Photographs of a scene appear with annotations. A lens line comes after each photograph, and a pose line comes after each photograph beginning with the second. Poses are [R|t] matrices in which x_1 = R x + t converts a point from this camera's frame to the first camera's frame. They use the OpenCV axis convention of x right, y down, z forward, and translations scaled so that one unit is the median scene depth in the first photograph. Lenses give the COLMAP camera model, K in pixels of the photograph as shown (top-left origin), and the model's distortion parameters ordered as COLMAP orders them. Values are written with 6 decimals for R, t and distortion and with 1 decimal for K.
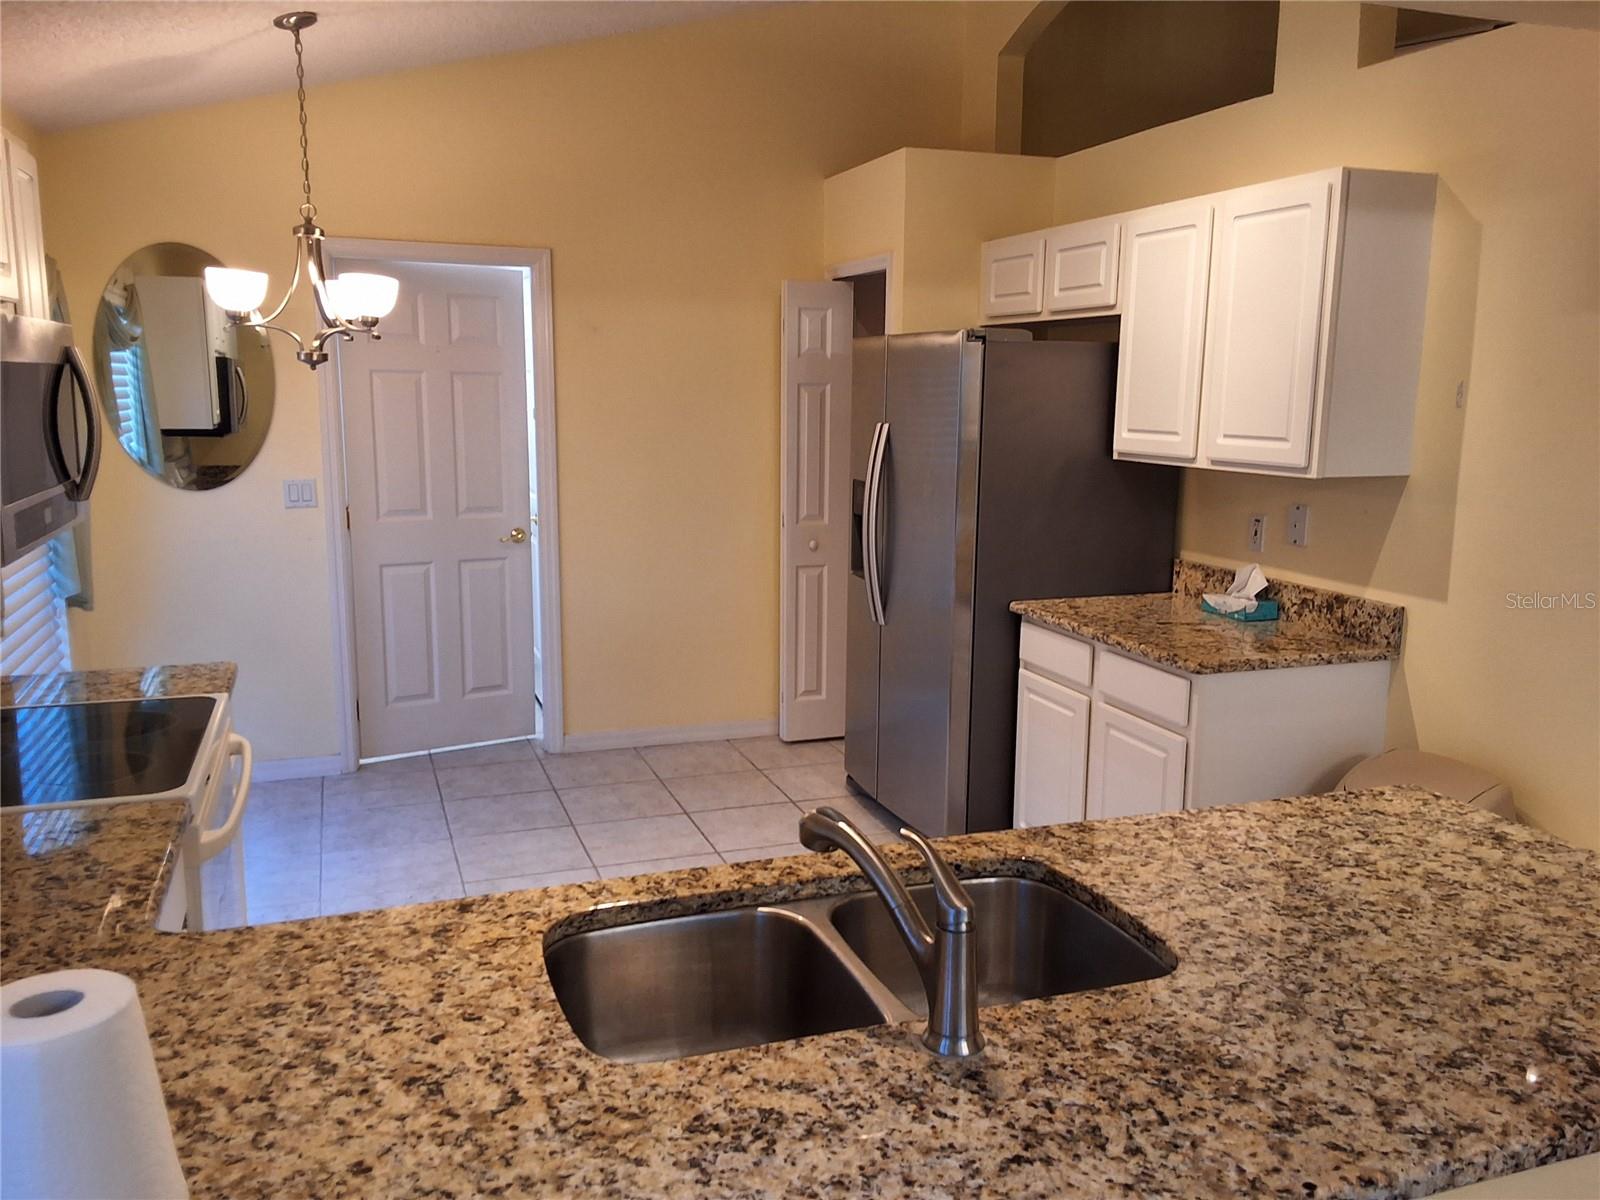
lens RADIAL K [[1275.8, 0, 785.3], [0, 1275.8, 605.1], [0, 0, 1]] dist [0.124963, -0.202670]
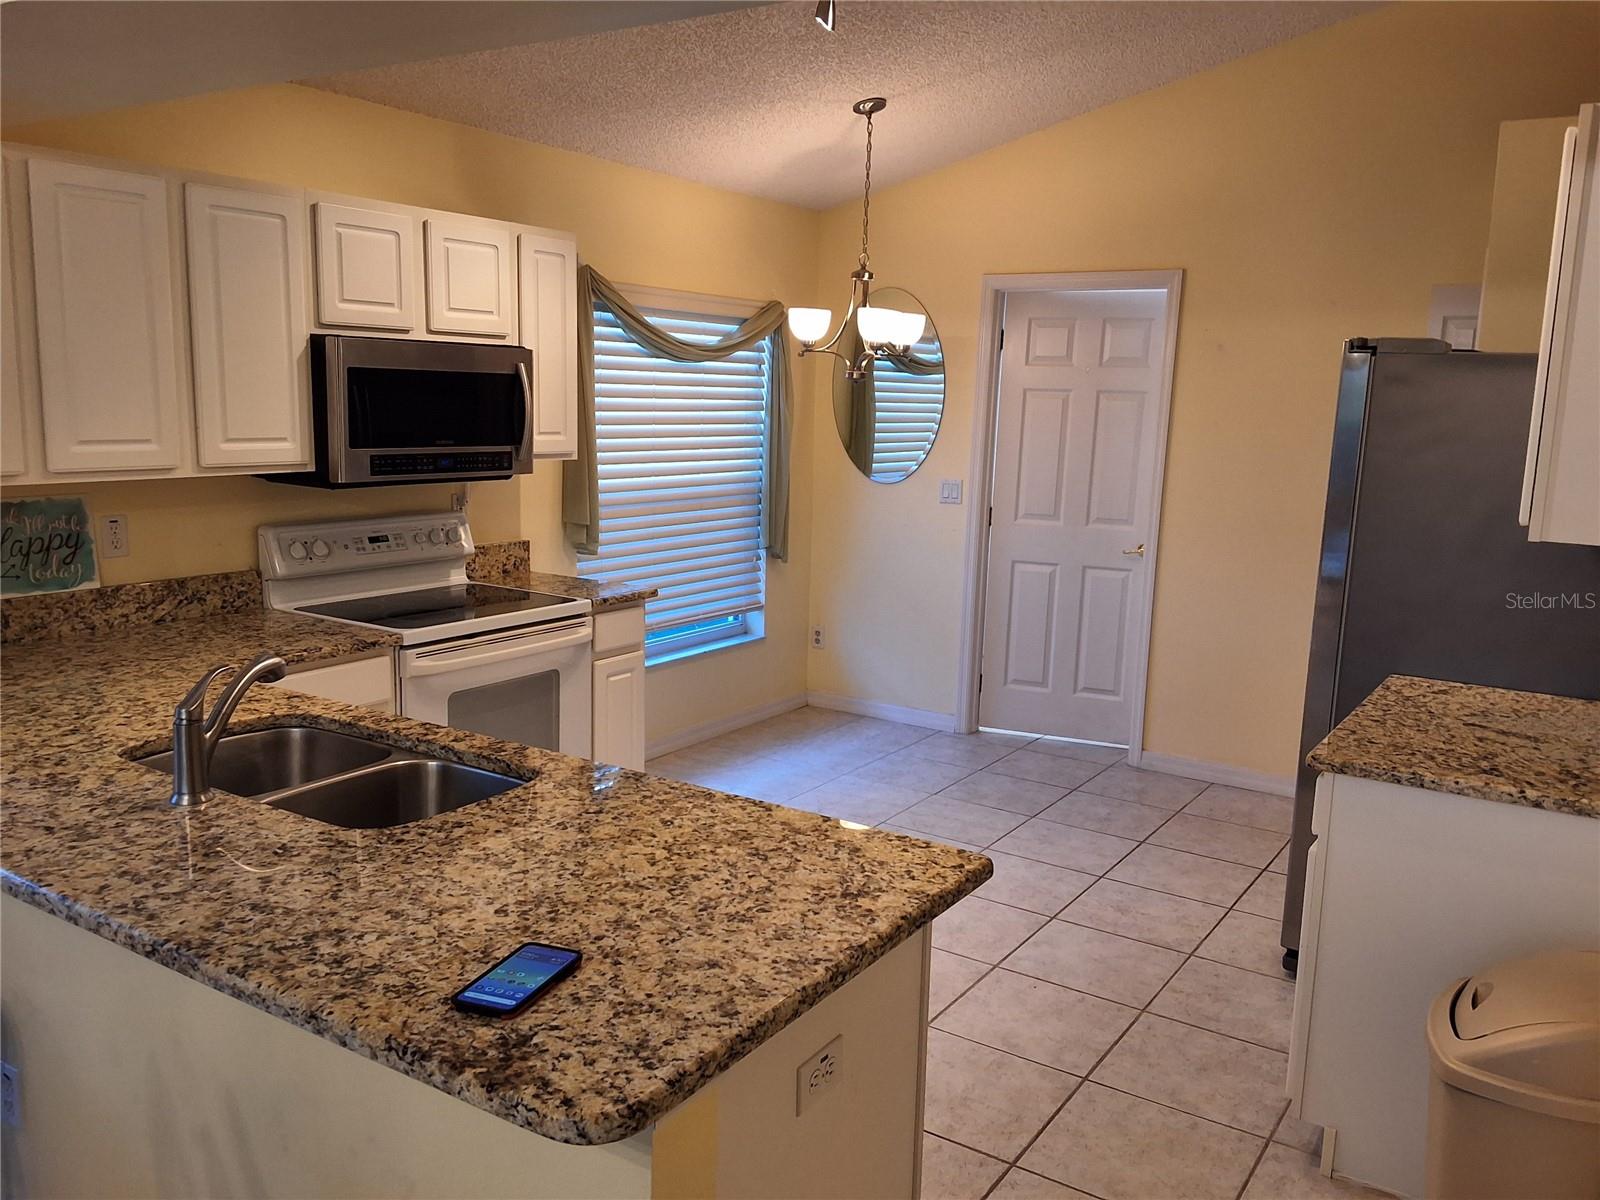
lens RADIAL K [[1275.8, 0, 785.3], [0, 1275.8, 605.1], [0, 0, 1]] dist [0.124963, -0.202670]
pose [[0.604261, 0.142497, -0.783941, 1.258684], [-0.160249, 0.985509, 0.055616, -0.064064], [0.780506, 0.092019, 0.618339, 0.419006]]
